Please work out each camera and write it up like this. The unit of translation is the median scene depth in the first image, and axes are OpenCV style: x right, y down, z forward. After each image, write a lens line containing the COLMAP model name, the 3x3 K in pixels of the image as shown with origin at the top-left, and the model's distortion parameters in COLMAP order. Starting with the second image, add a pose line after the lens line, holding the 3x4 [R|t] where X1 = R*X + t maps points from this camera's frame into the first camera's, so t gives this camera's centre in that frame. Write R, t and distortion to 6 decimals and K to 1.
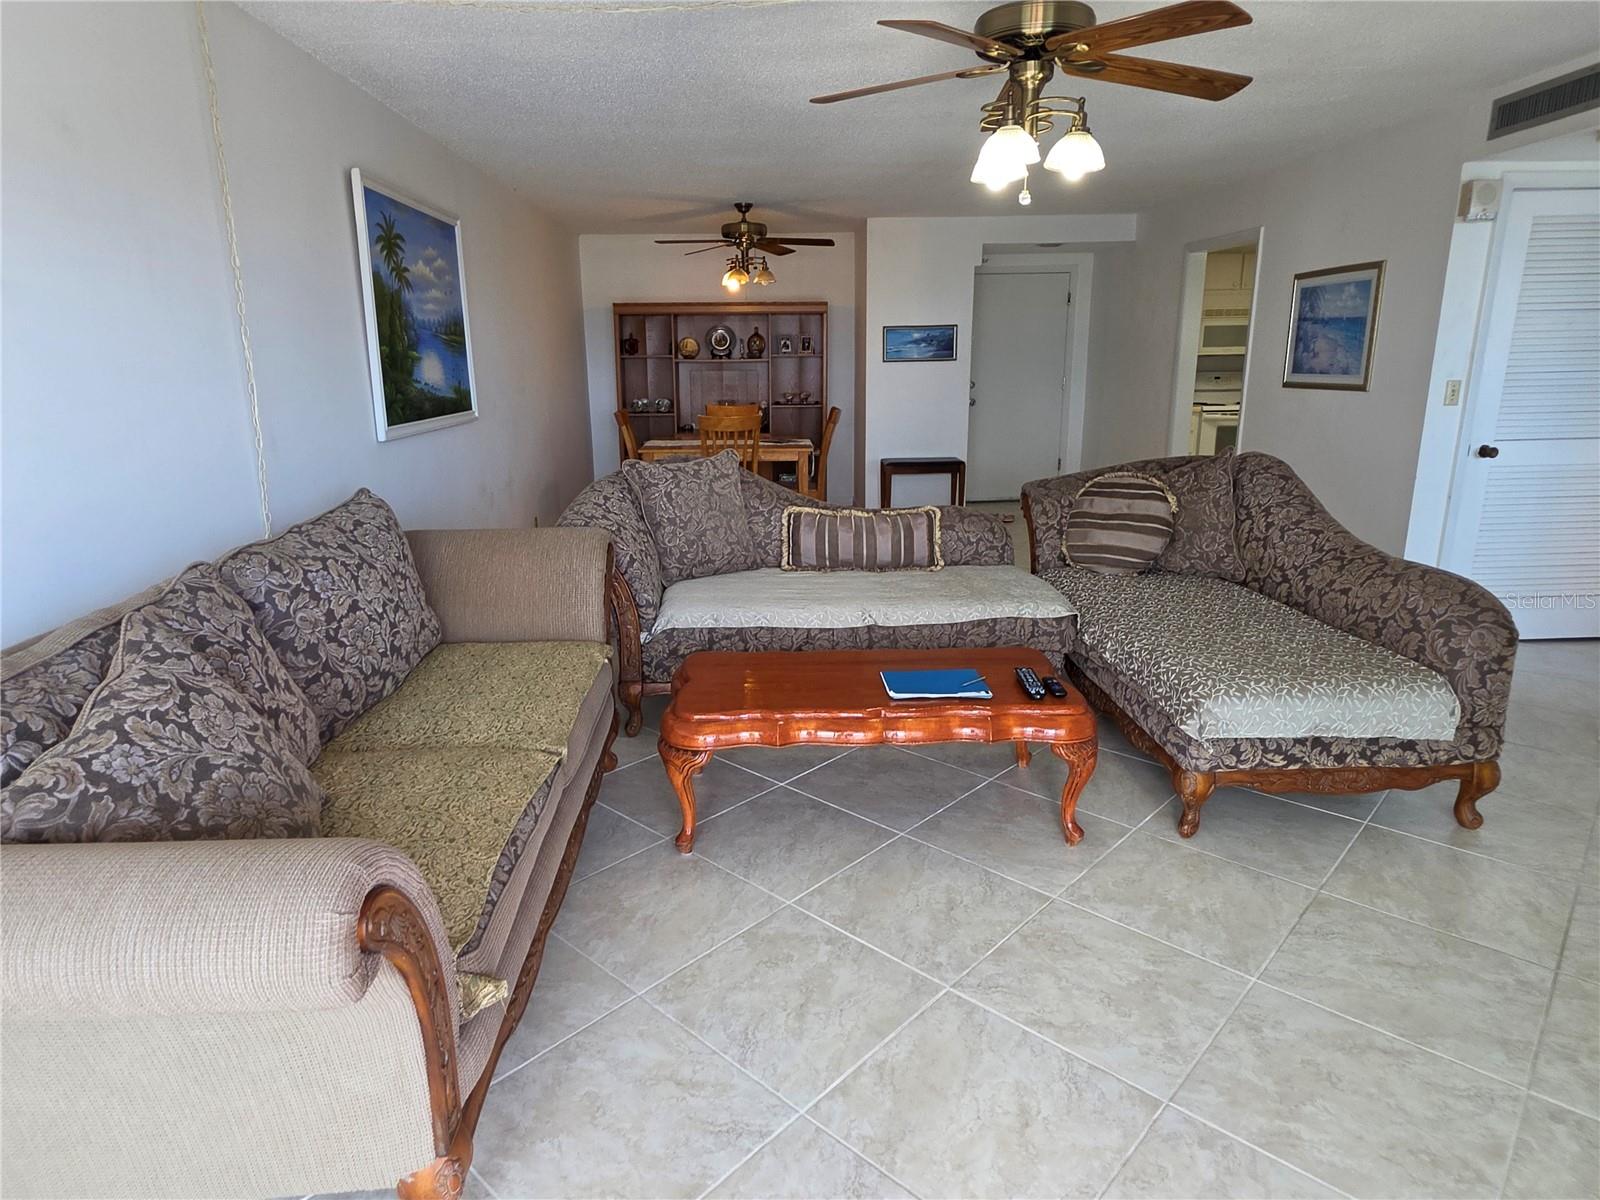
lens RADIAL K [[918.6, 0, 795.1], [0, 918.6, 593.0], [0, 0, 1]] dist [-0.000041, -0.000028]
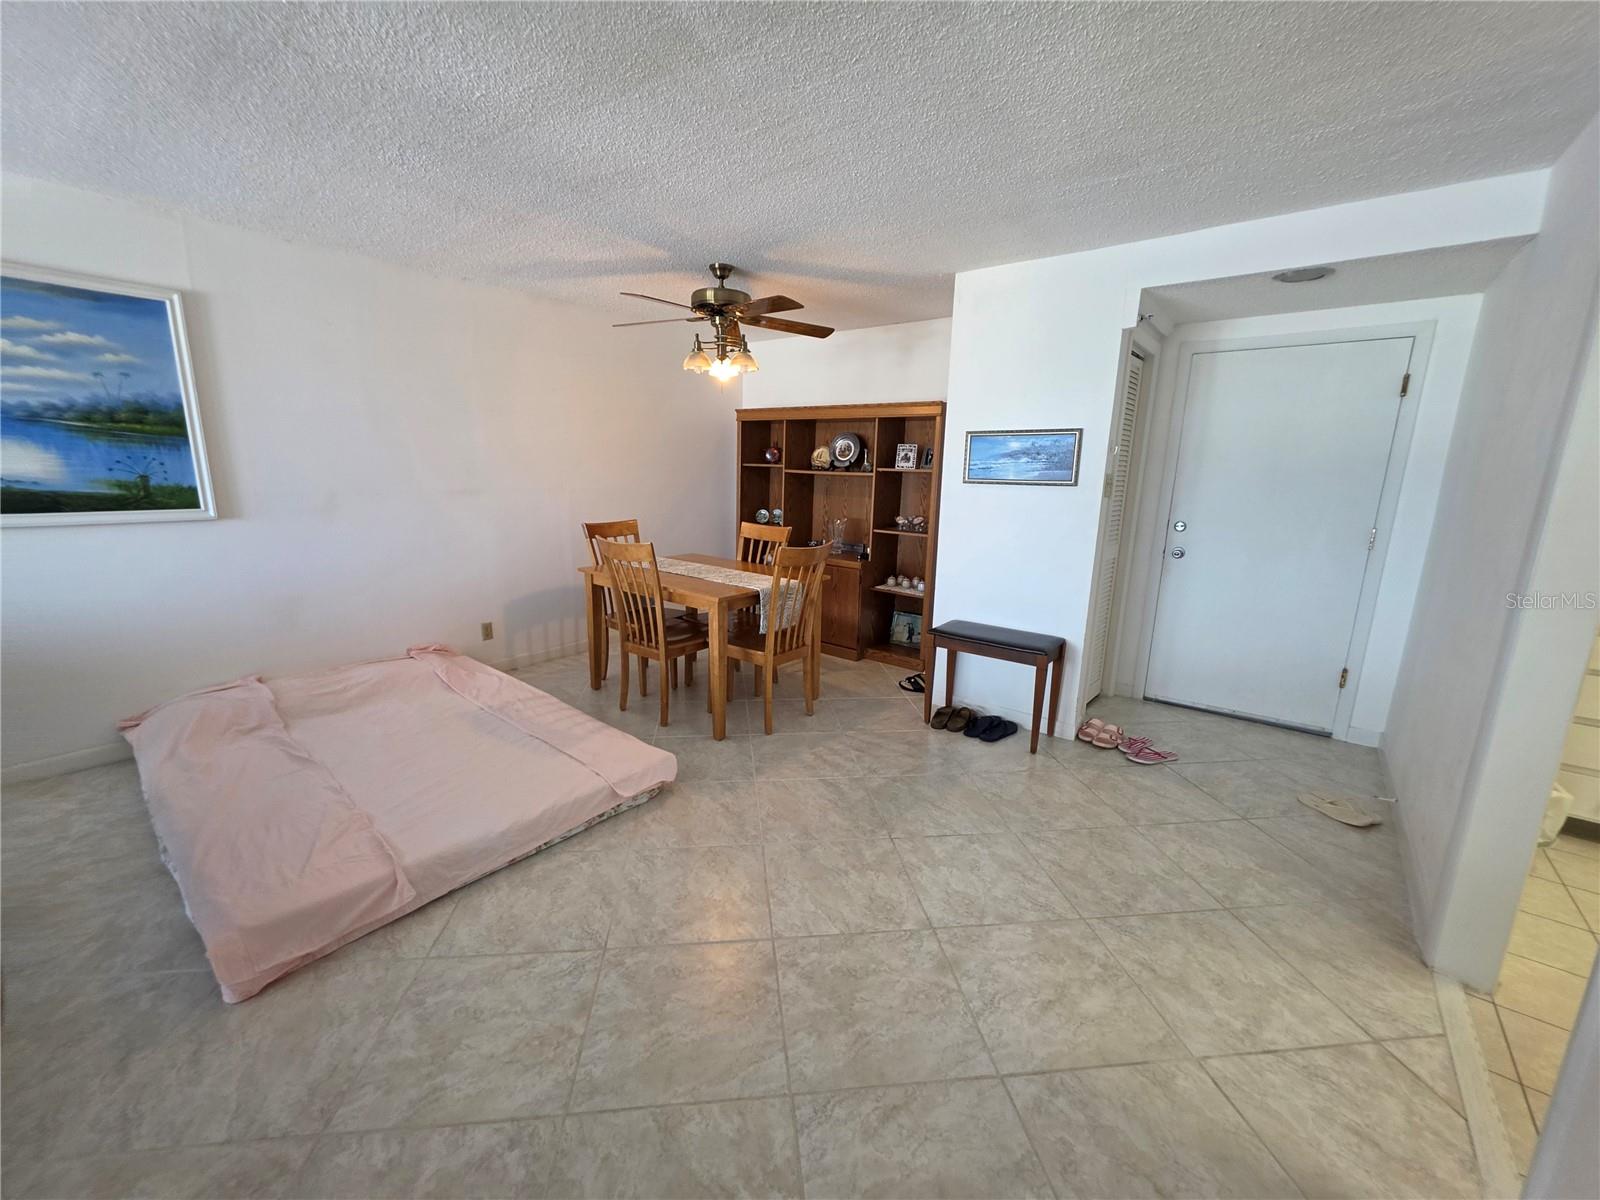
lens RADIAL K [[639.4, 0, 791.7], [0, 639.4, 602.6], [0, 0, 1]] dist [0.000862, 0.000505]
pose [[0.756437, 0.167064, -0.632371, 0.316311], [-0.197641, 0.980016, 0.022491, -0.150495], [0.623492, 0.107969, 0.774339, 0.564009]]
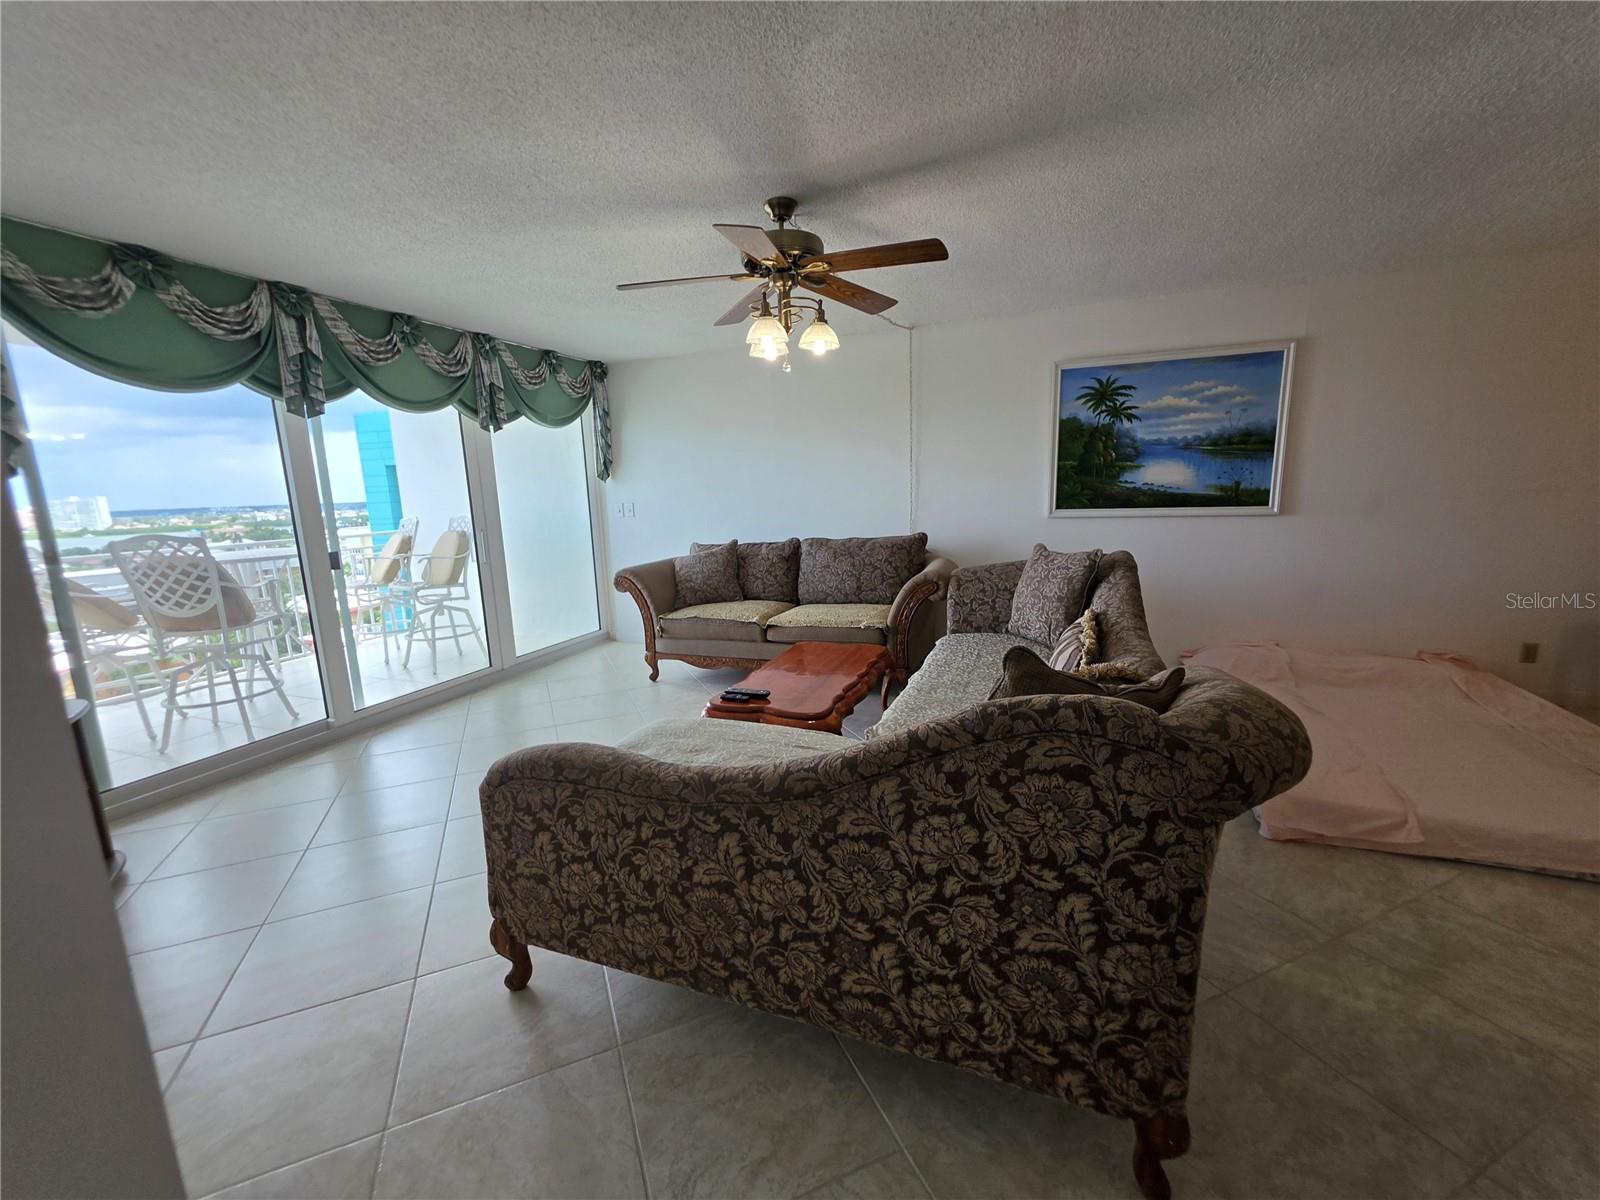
lens RADIAL K [[645.8, 0, 799.0], [0, 645.8, 603.6], [0, 0, 1]] dist [0.001932, -0.000465]
pose [[-0.389277, 0.193216, -0.900628, 0.411120], [-0.197383, 0.937543, 0.286450, -0.126980], [0.899724, 0.289277, -0.326826, 0.488546]]
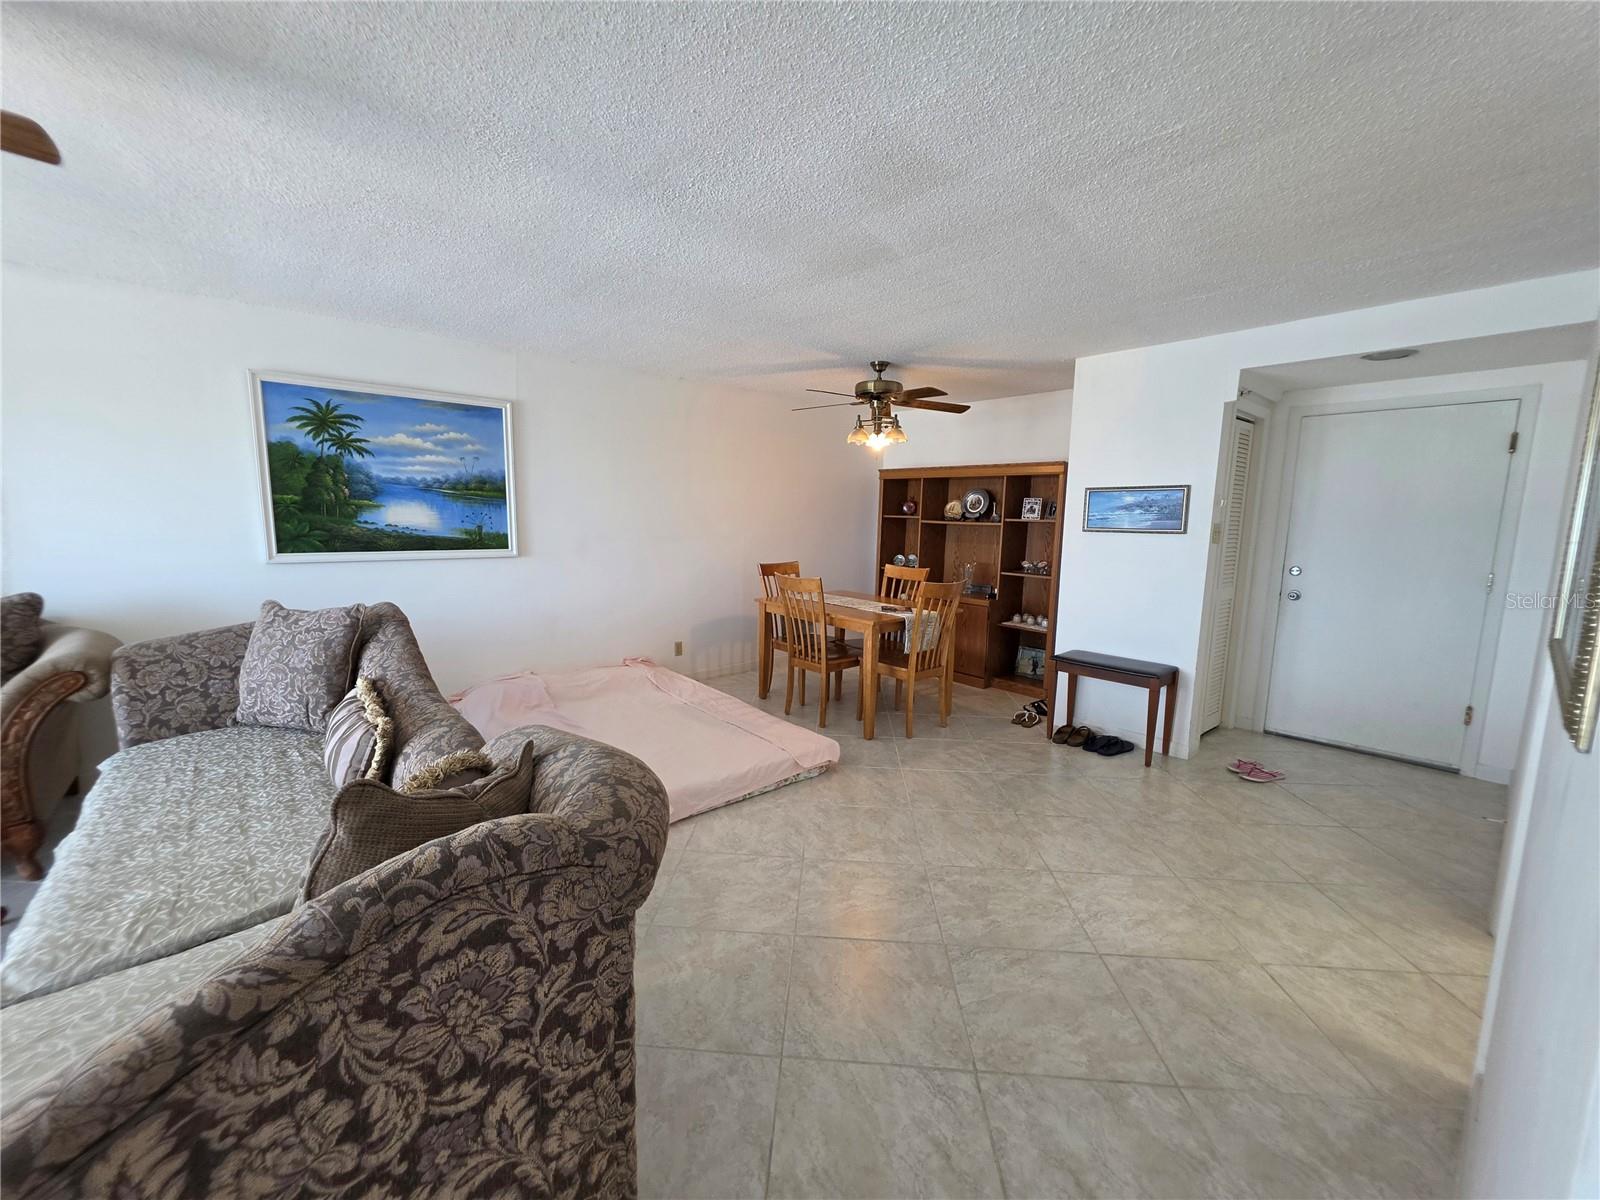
lens RADIAL K [[643.5, 0, 792.9], [0, 643.5, 604.8], [0, 0, 1]] dist [-0.000158, 0.000607]
pose [[0.627407, 0.133960, -0.767082, 0.375975], [-0.223801, 0.974550, -0.012859, -0.126757], [0.745837, 0.179742, 0.641420, 0.468445]]
